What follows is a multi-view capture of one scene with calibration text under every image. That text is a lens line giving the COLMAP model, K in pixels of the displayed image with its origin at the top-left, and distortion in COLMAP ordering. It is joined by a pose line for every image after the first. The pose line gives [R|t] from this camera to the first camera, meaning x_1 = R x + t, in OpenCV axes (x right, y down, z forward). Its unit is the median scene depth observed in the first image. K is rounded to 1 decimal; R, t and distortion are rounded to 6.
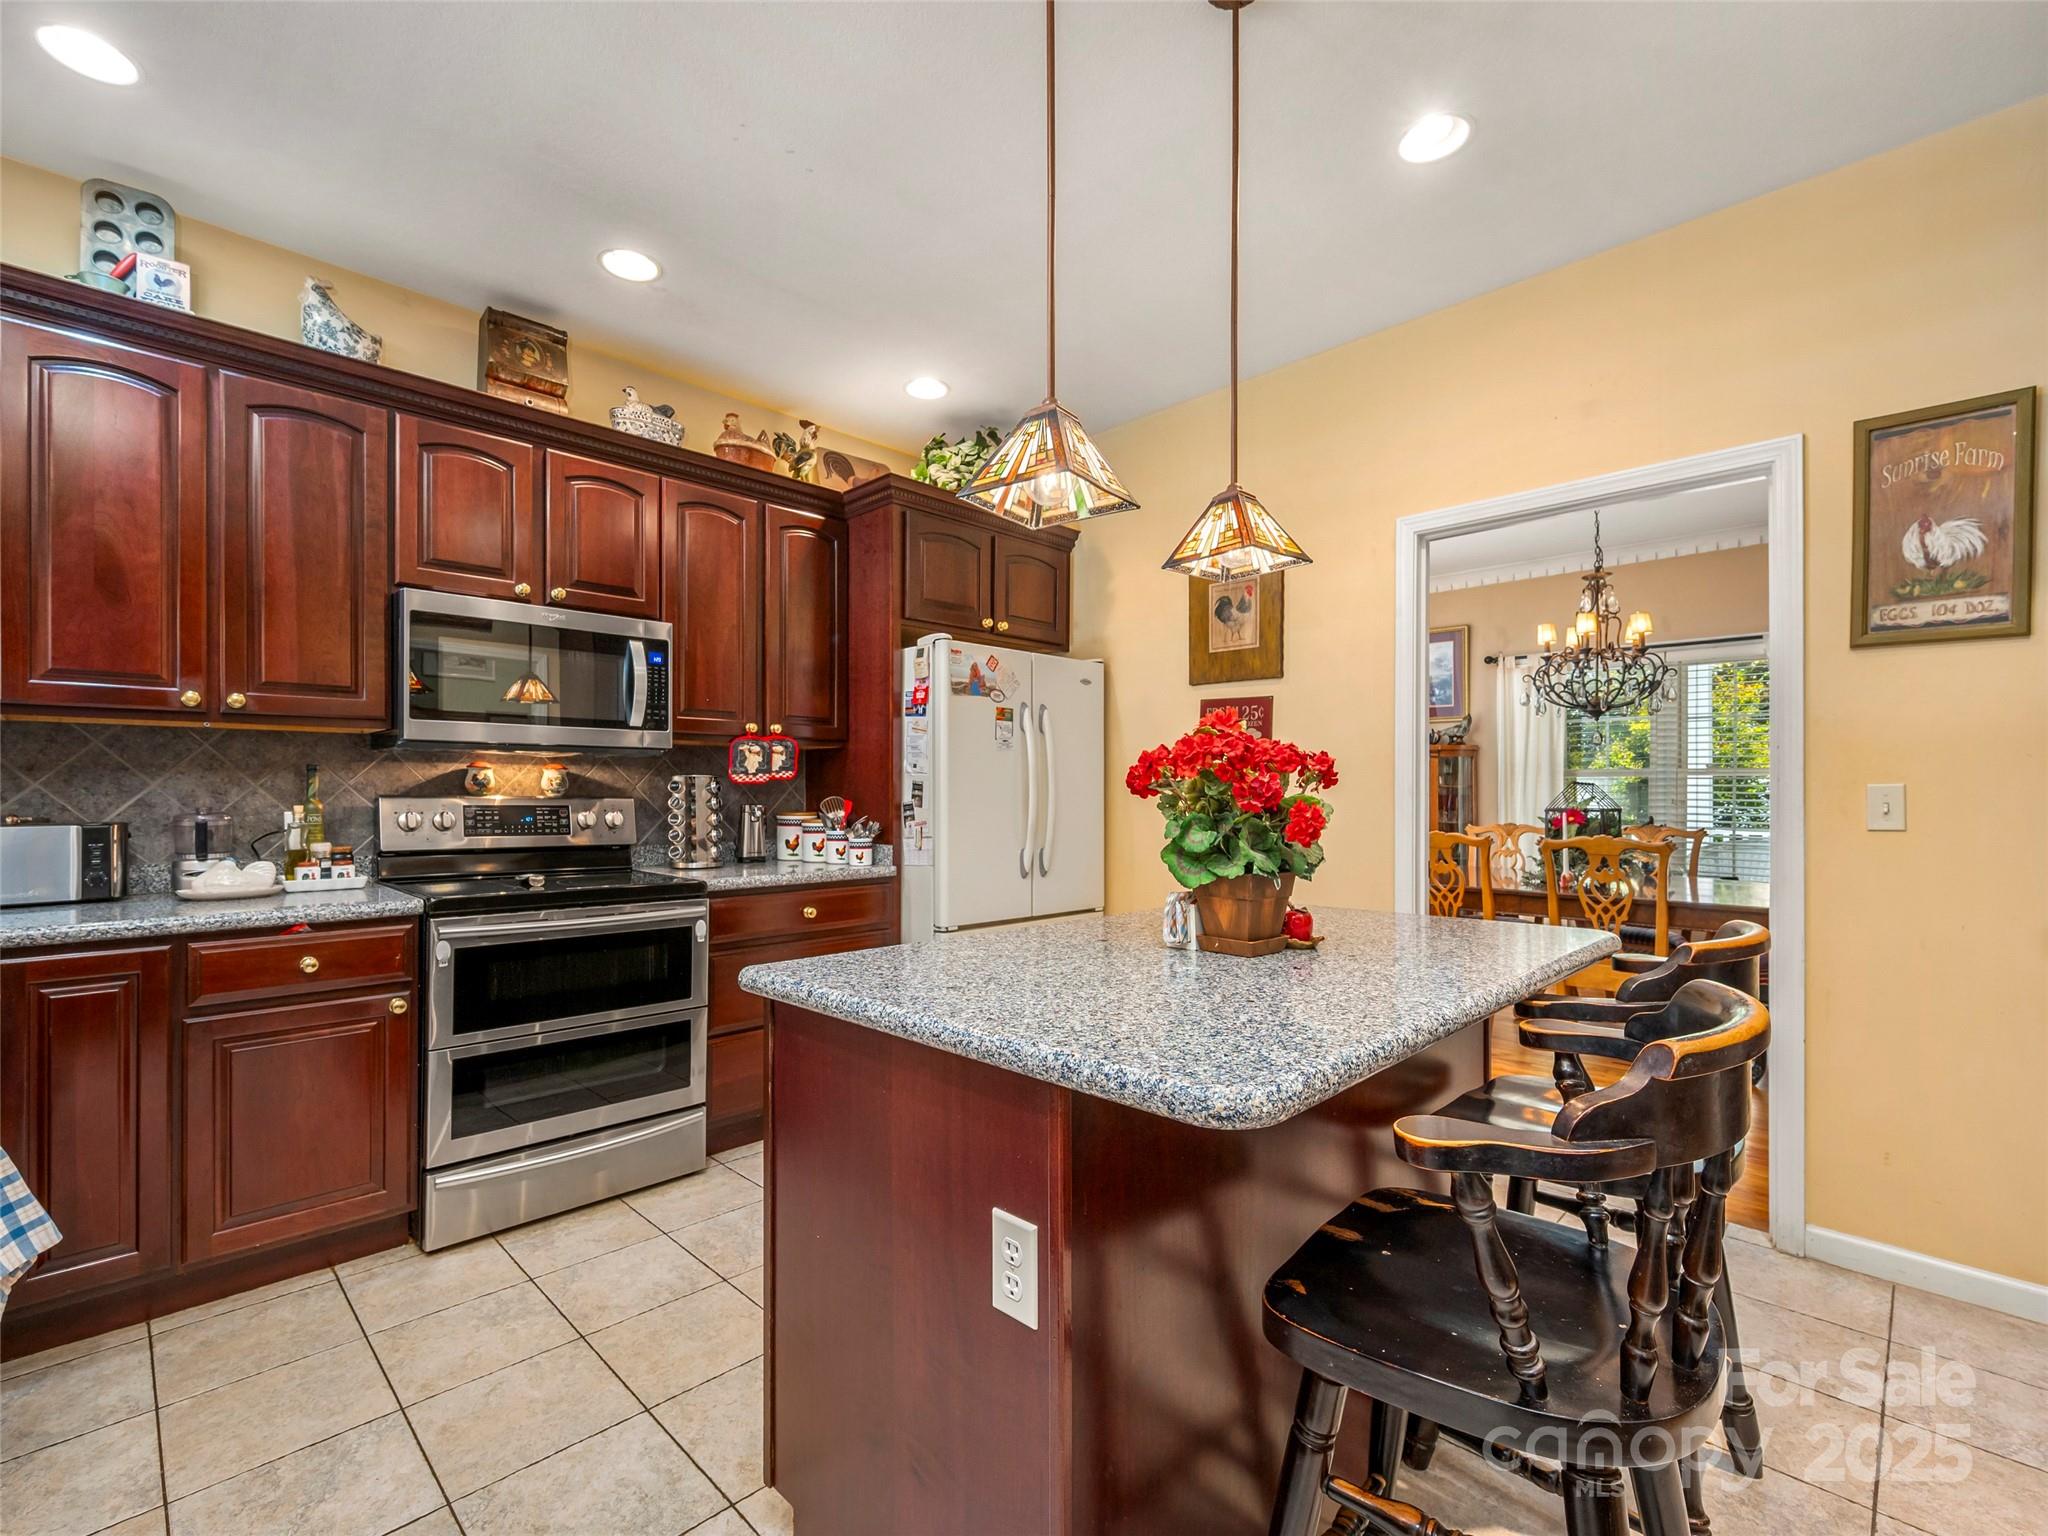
lens RADIAL K [[984.3, 0, 1024.0], [0, 984.3, 768.0], [0, 0, 1]] dist [0.001614, 0.000262]
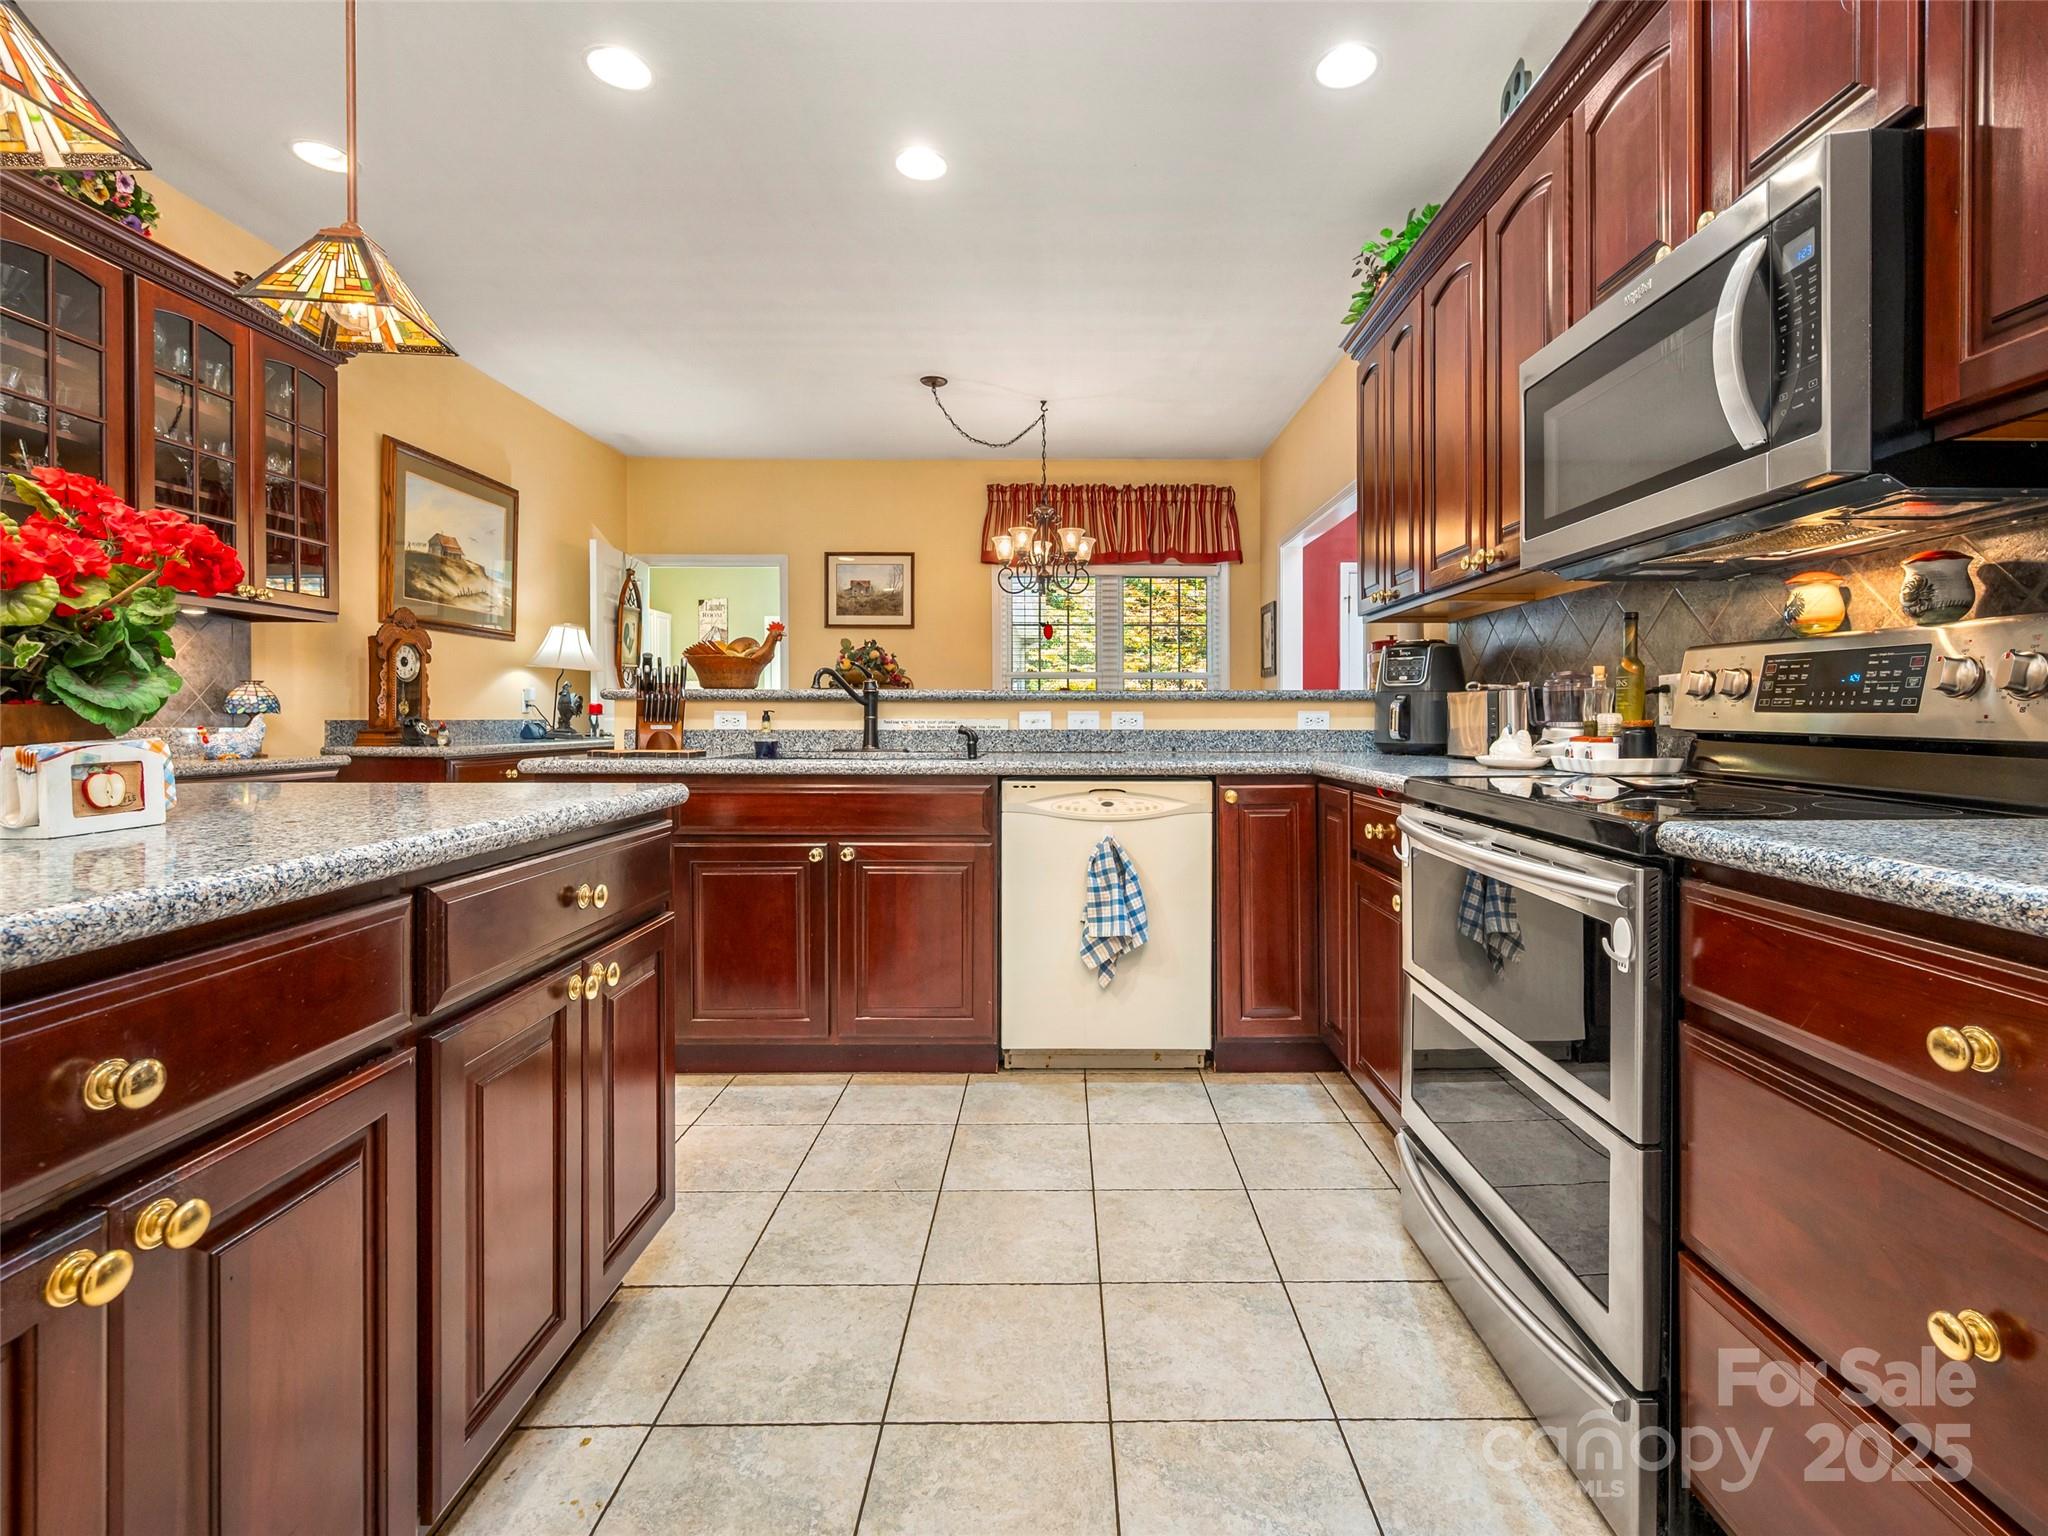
lens RADIAL K [[984.3, 0, 1024.0], [0, 984.3, 768.0], [0, 0, 1]] dist [0.001614, 0.000262]
pose [[-0.702416, 0.031746, -0.711058, 0.128446], [0.010658, 0.999362, 0.034089, 0.077298], [0.711687, 0.016366, -0.702306, 1.080783]]
